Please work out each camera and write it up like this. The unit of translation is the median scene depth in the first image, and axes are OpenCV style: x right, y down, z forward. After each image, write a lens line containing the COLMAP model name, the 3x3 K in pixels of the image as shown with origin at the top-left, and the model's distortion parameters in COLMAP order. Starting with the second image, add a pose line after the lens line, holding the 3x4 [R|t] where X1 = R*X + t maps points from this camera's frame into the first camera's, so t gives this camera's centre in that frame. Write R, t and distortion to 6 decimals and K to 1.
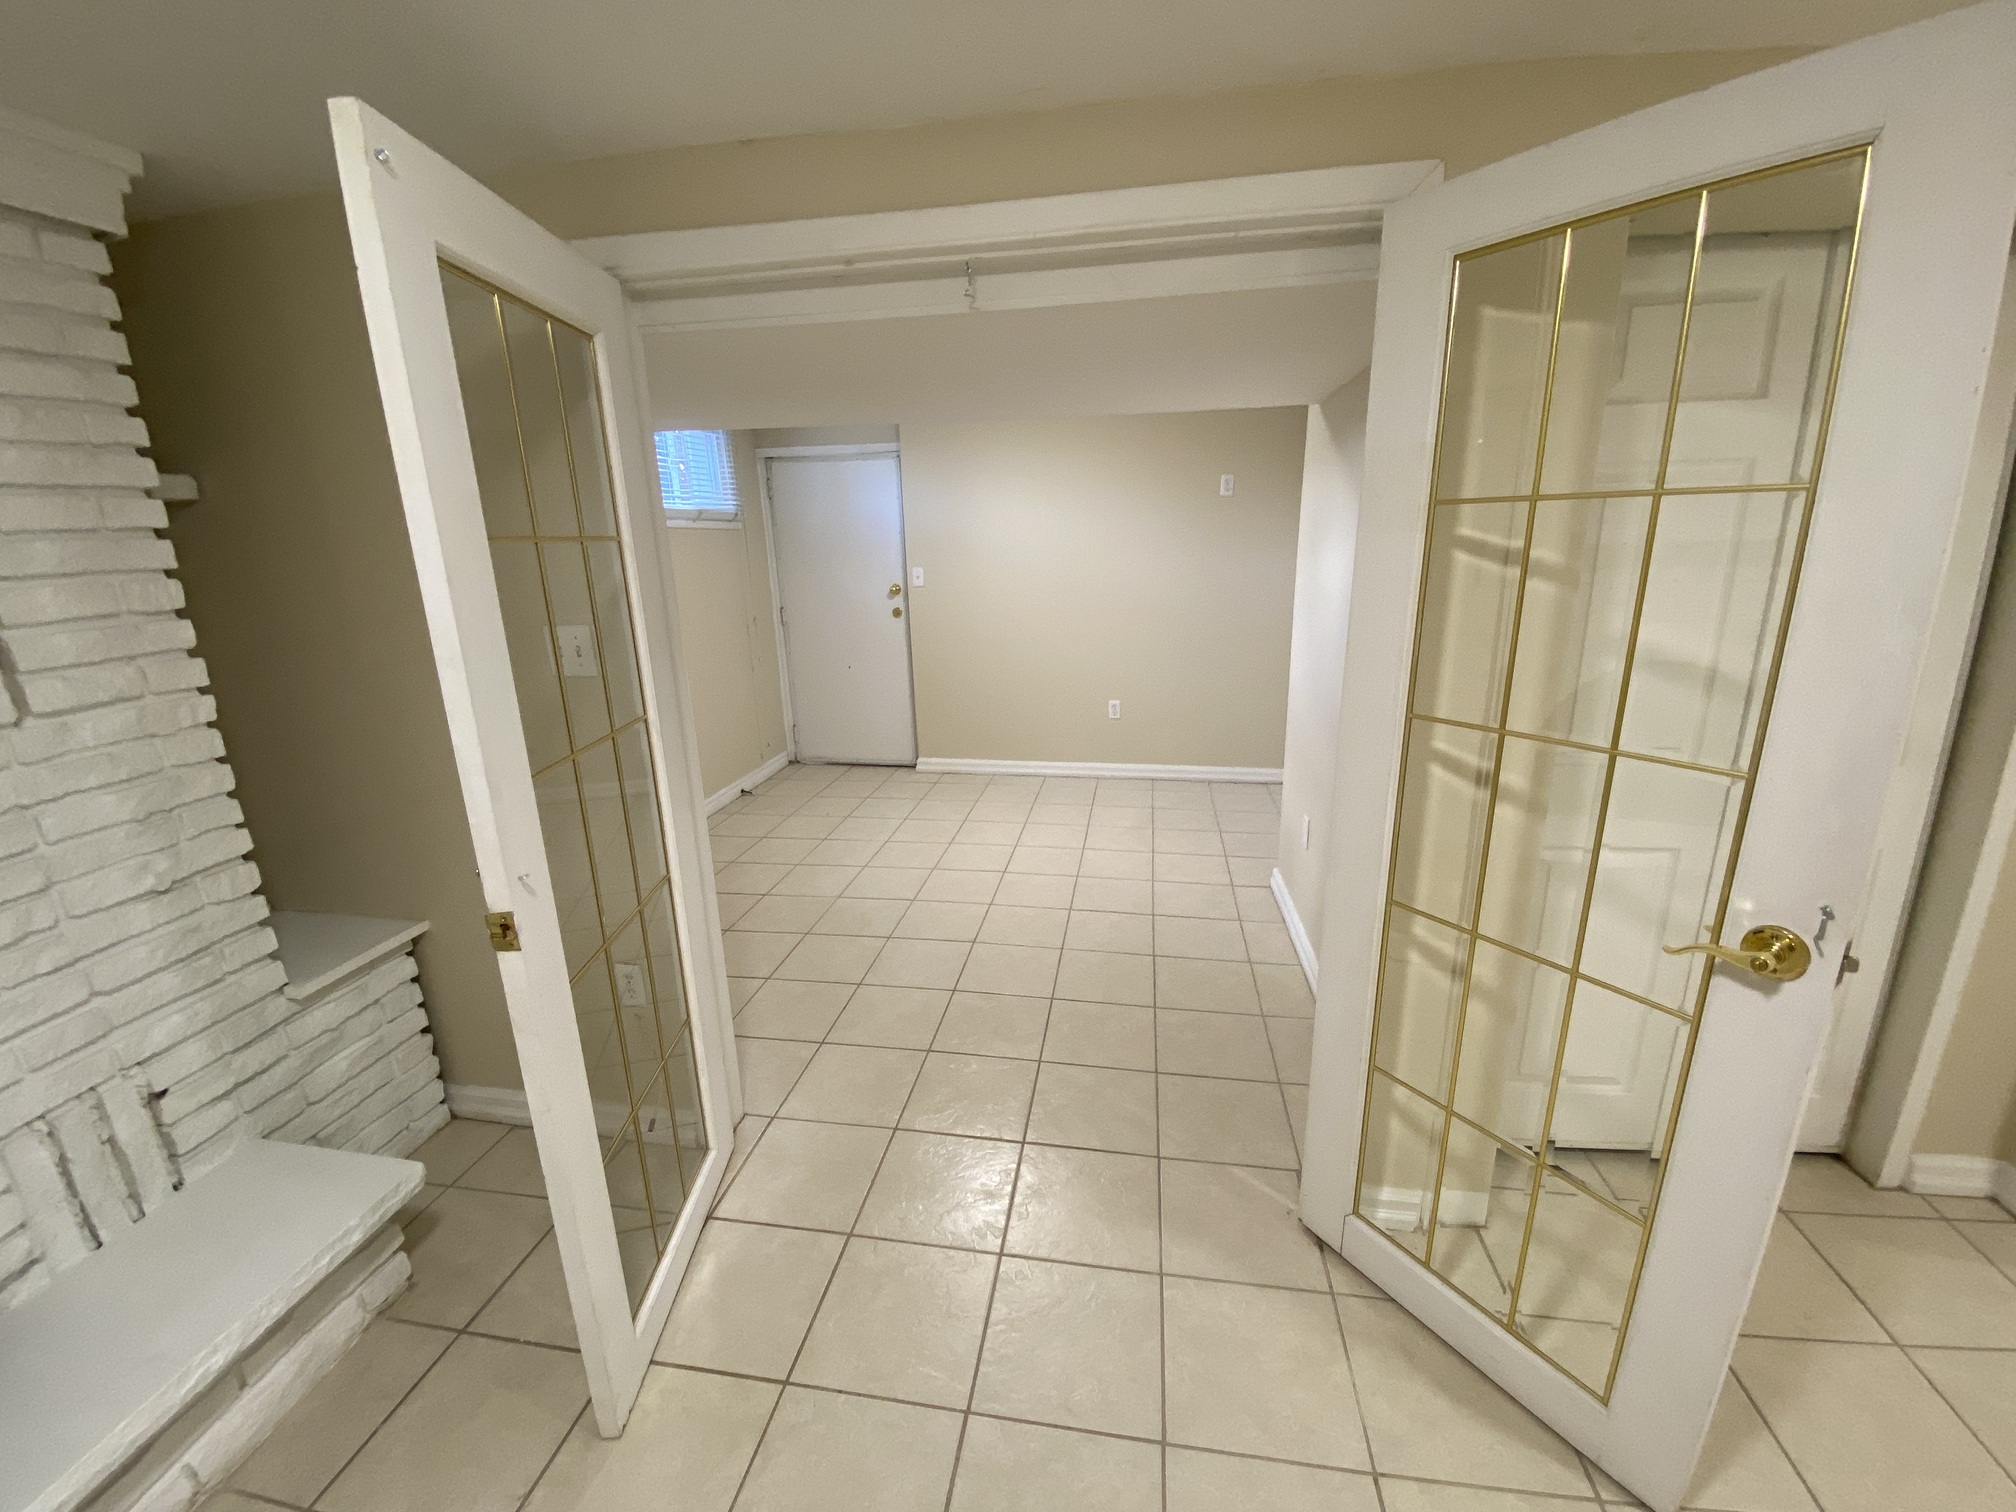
lens RADIAL K [[829.1, 0, 1008.9], [0, 829.1, 762.4], [0, 0, 1]] dist [0.066612, -0.039948]
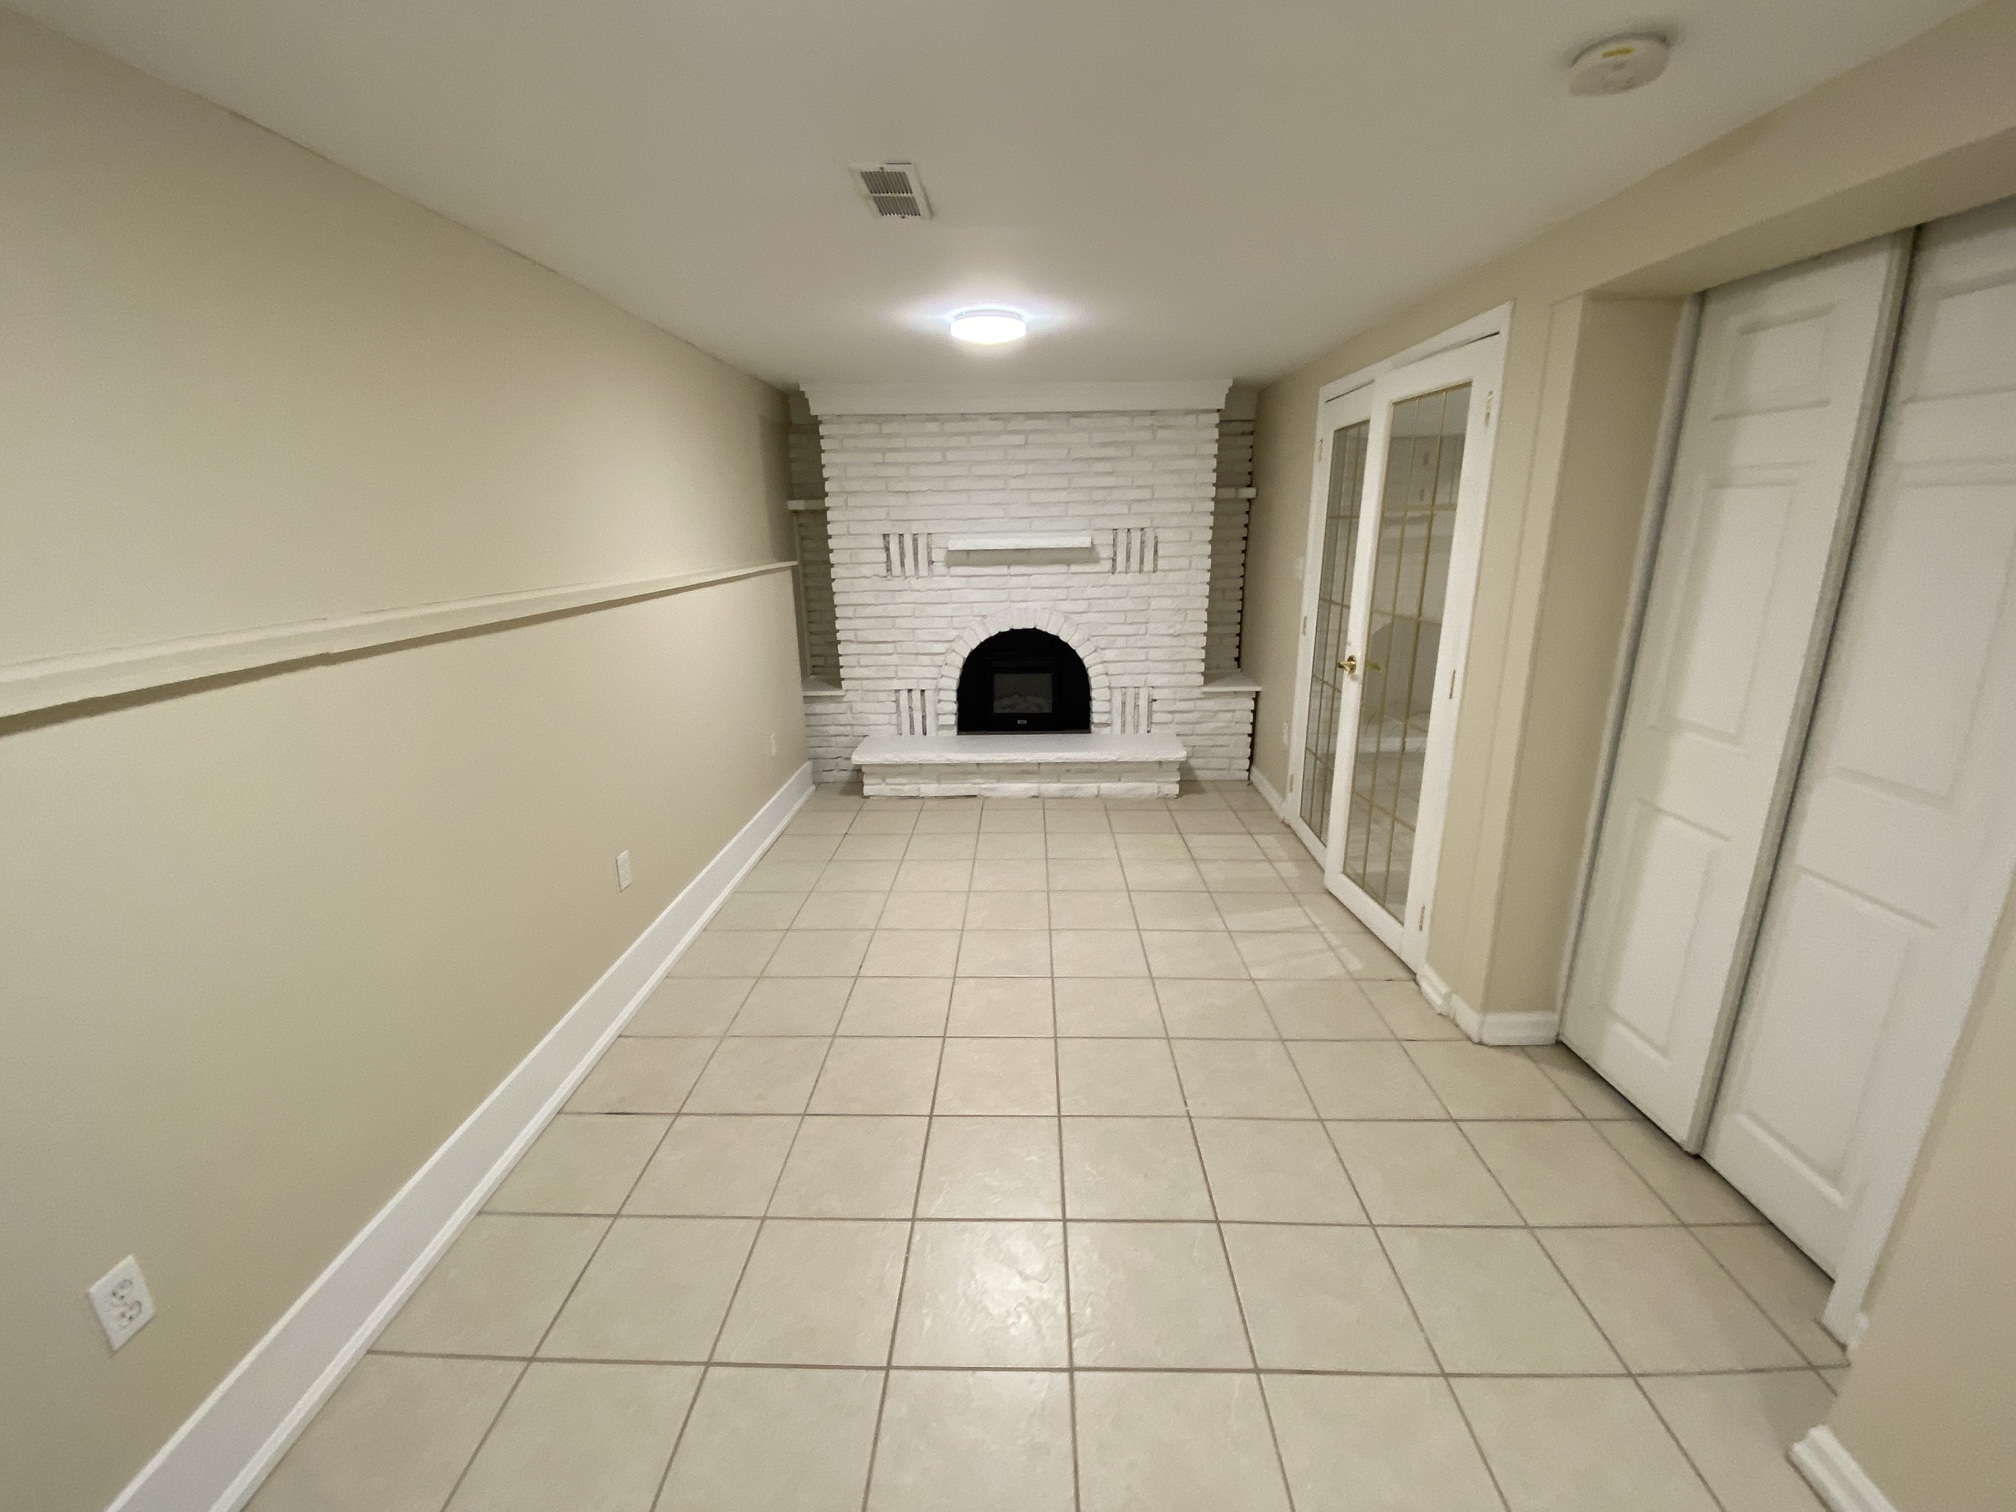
lens RADIAL K [[832.5, 0, 1011.4], [0, 832.5, 767.8], [0, 0, 1]] dist [0.078215, 0.000005]
pose [[0.155132, 0.308221, -0.938581, 1.796818], [-0.244500, 0.932504, 0.265813, -0.056607], [0.957159, 0.188247, 0.220021, -0.115365]]
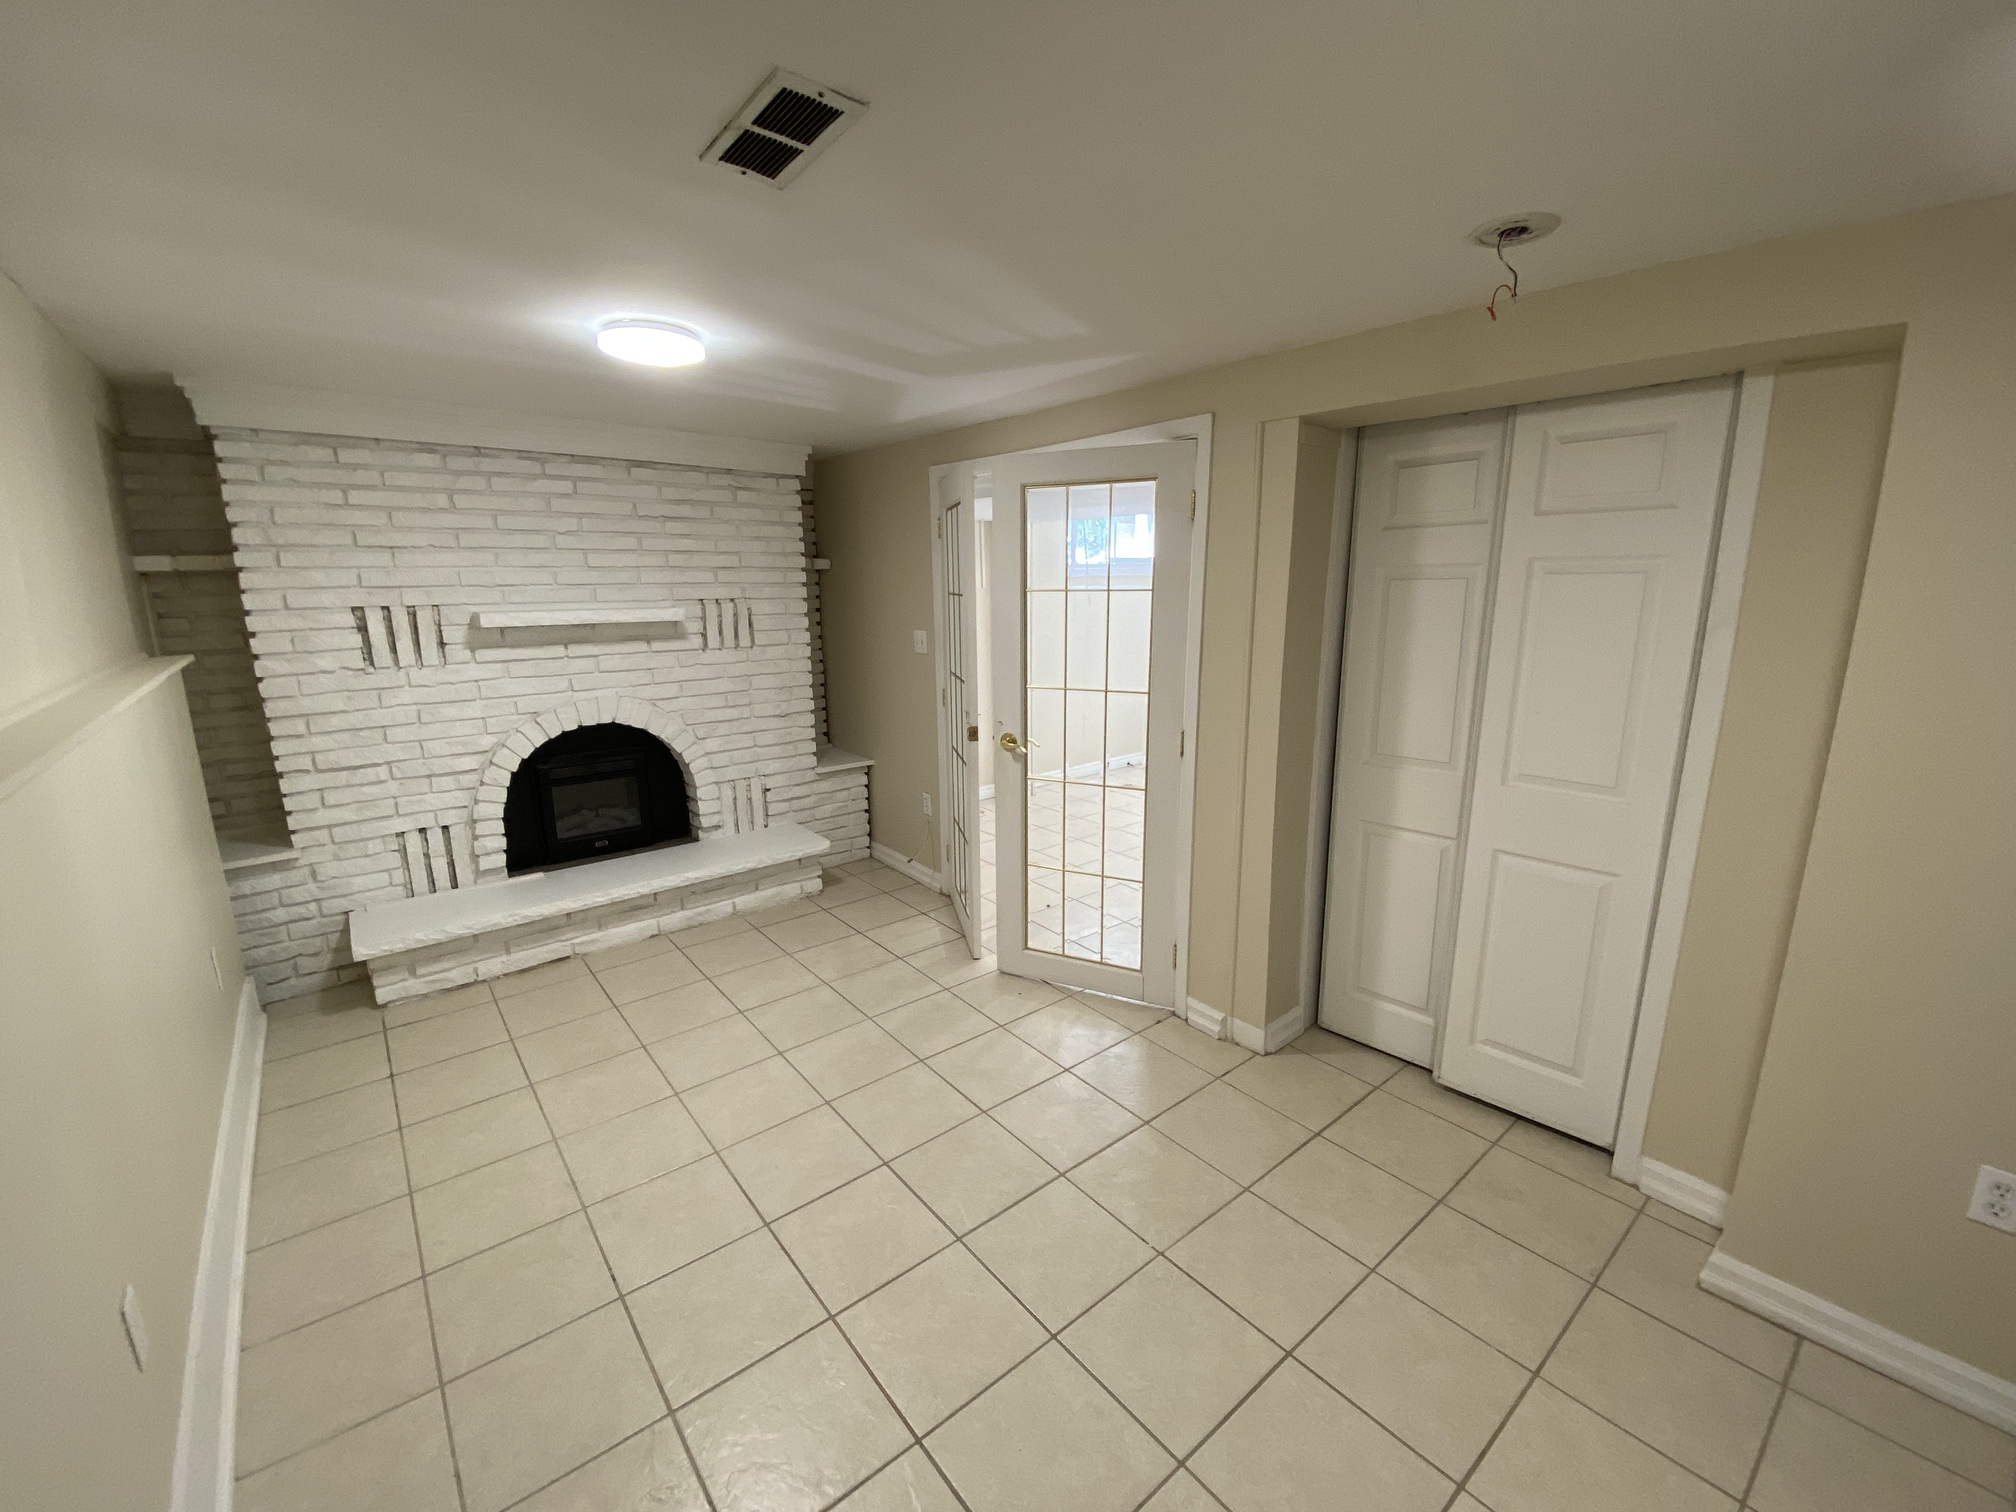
lens RADIAL K [[829.1, 0, 1008.9], [0, 829.1, 762.4], [0, 0, 1]] dist [0.066612, -0.039948]
pose [[0.752946, 0.165509, -0.636930, 1.225683], [-0.184008, 0.982201, 0.037704, 0.062927], [0.631834, 0.088811, 0.769999, -0.553639]]
